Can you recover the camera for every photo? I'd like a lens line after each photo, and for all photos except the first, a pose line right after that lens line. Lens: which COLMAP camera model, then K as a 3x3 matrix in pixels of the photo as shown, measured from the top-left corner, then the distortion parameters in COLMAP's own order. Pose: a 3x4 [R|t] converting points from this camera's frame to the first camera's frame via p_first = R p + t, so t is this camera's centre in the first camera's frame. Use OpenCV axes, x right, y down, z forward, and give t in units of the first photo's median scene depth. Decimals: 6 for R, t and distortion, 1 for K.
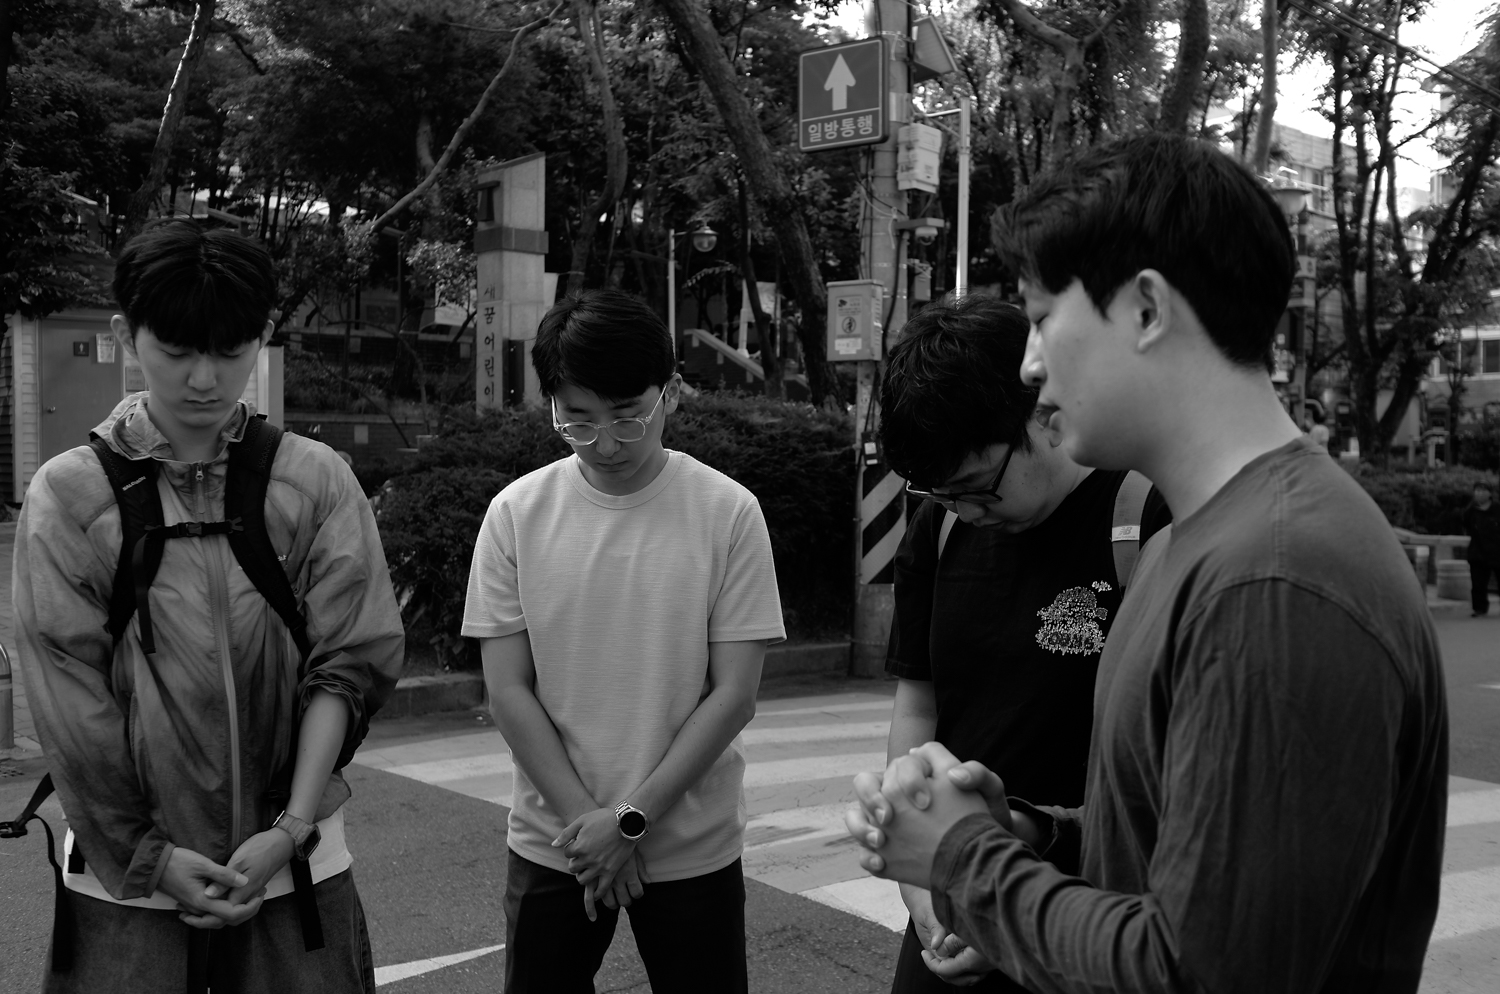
lens RADIAL K [[1502.9, 0, 750.0], [0, 1502.9, 497.0], [0, 0, 1]] dist [-0.087657, 0.101787]
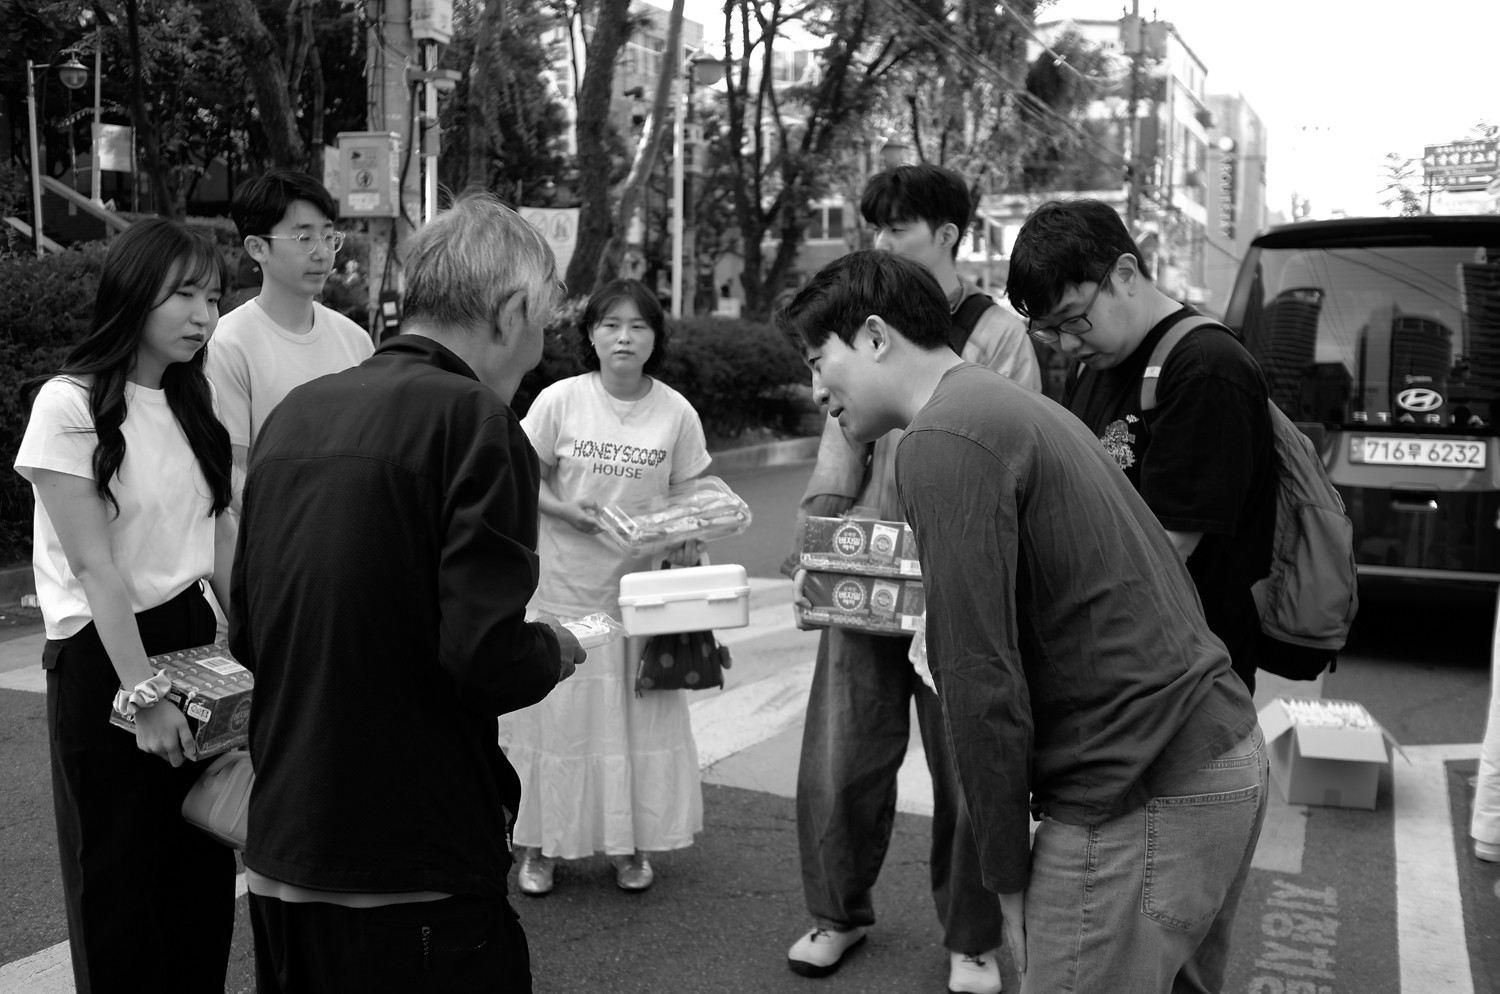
lens RADIAL K [[1502.9, 0, 750.0], [0, 1502.9, 497.0], [0, 0, 1]] dist [-0.087657, 0.101787]
pose [[0.901747, -0.051464, 0.429190, -0.119787], [0.011164, 0.995329, 0.095893, -0.001460], [-0.432121, -0.081680, 0.898109, 0.024821]]
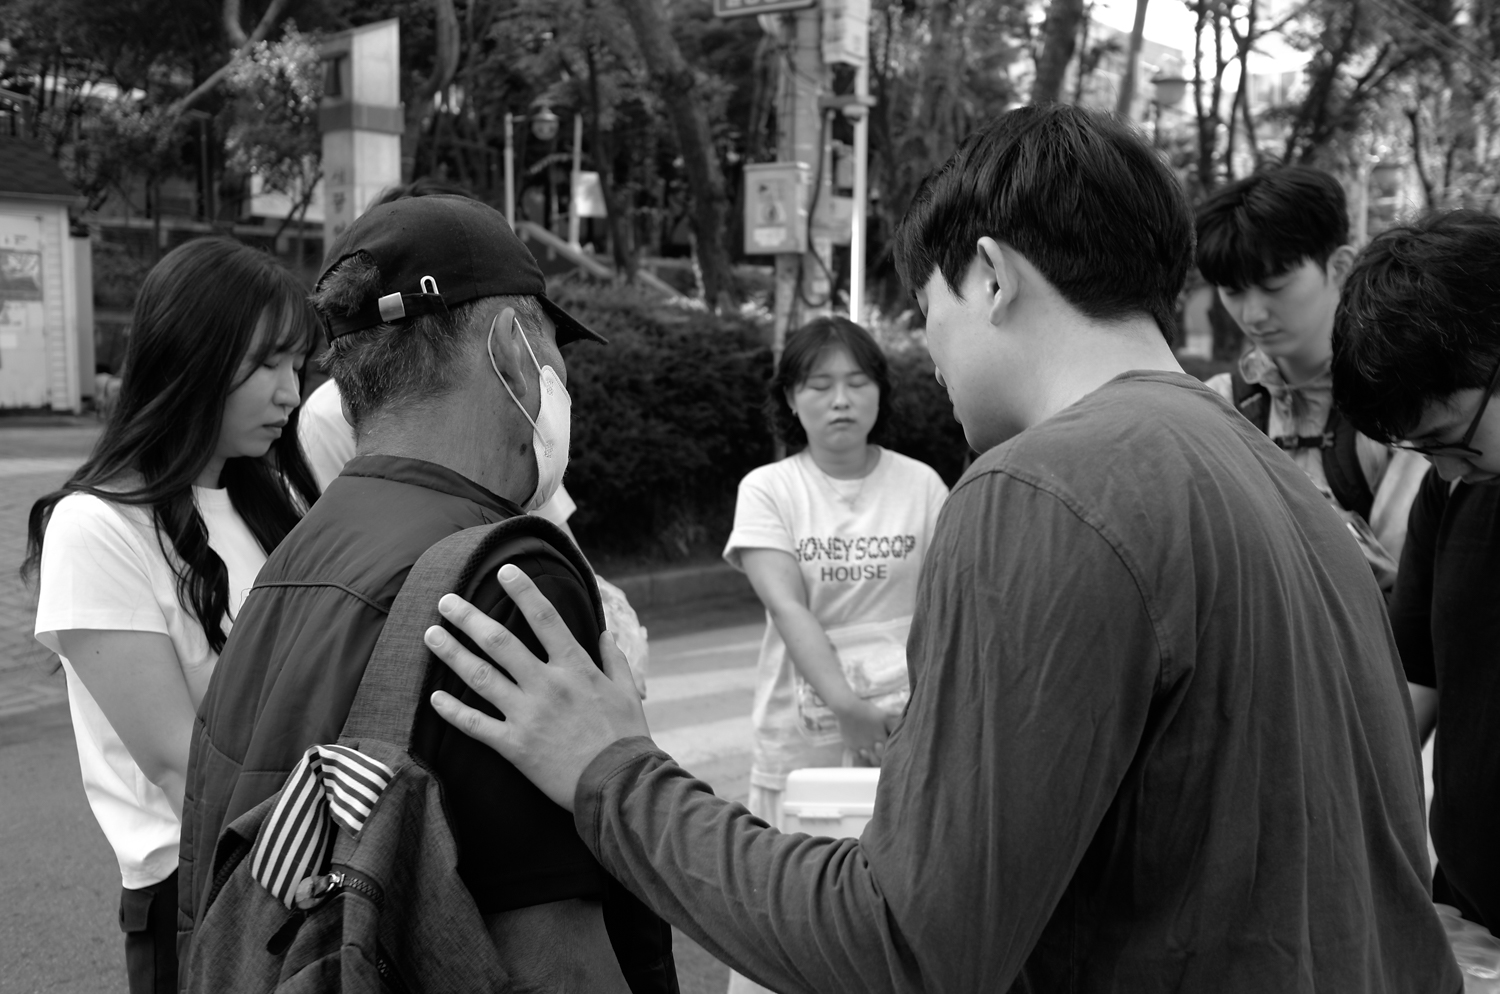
lens RADIAL K [[1502.9, 0, 750.0], [0, 1502.9, 497.0], [0, 0, 1]] dist [-0.087657, 0.101787]
pose [[0.991135, -0.016906, 0.131782, -0.062793], [0.007937, 0.997634, 0.068290, -0.005347], [-0.132625, -0.066638, 0.988924, 0.090466]]
